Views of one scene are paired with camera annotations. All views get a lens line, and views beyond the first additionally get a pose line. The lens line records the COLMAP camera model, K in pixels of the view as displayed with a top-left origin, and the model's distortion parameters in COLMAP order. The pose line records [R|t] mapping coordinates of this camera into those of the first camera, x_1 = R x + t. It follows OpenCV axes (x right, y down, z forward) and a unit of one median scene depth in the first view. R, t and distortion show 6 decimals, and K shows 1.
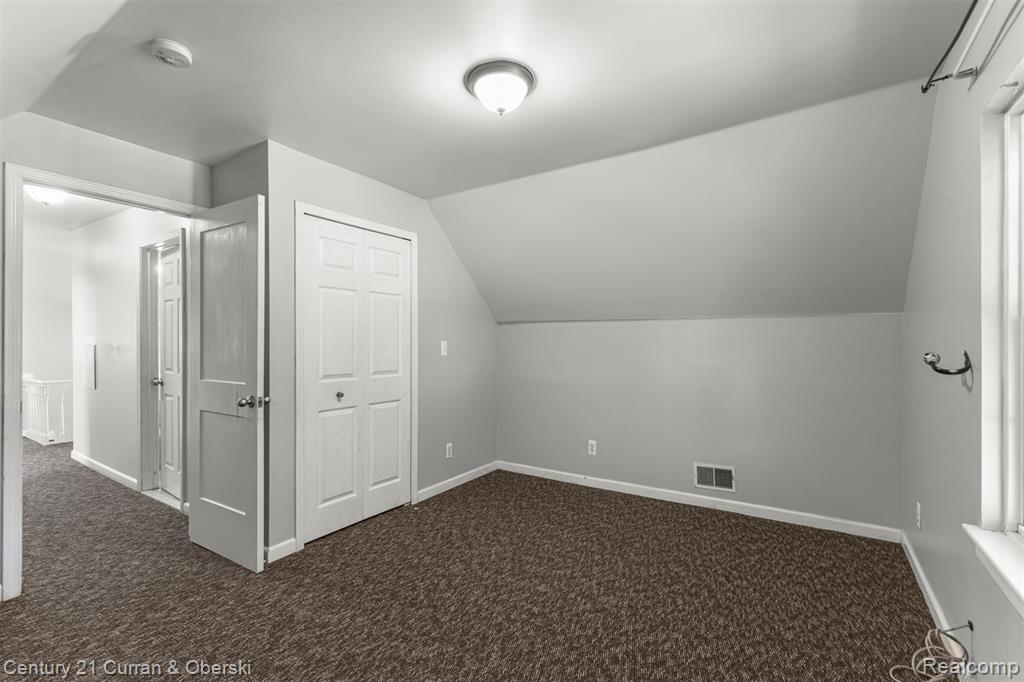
lens RADIAL K [[443.9, 0, 514.0], [0, 443.9, 338.9], [0, 0, 1]] dist [0.014723, -0.005527]
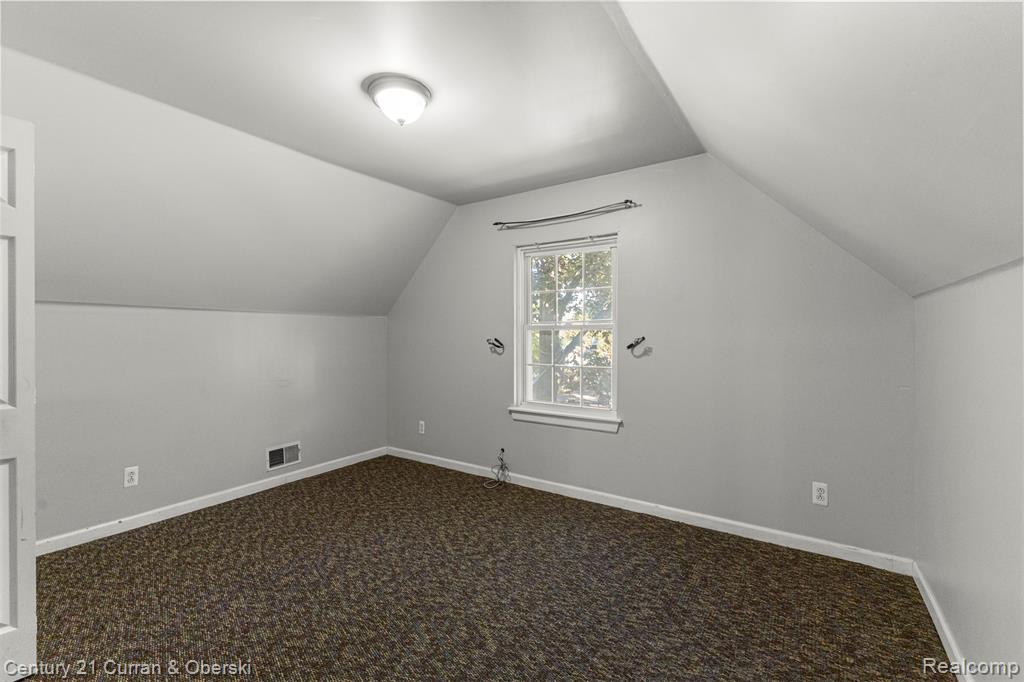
lens RADIAL K [[443.9, 0, 514.0], [0, 443.9, 338.9], [0, 0, 1]] dist [0.014723, -0.005527]
pose [[0.017635, -0.009795, 0.999797, -0.764881], [-0.005751, 0.999934, 0.009898, 0.012619], [-0.999828, -0.005924, 0.017578, 0.507870]]
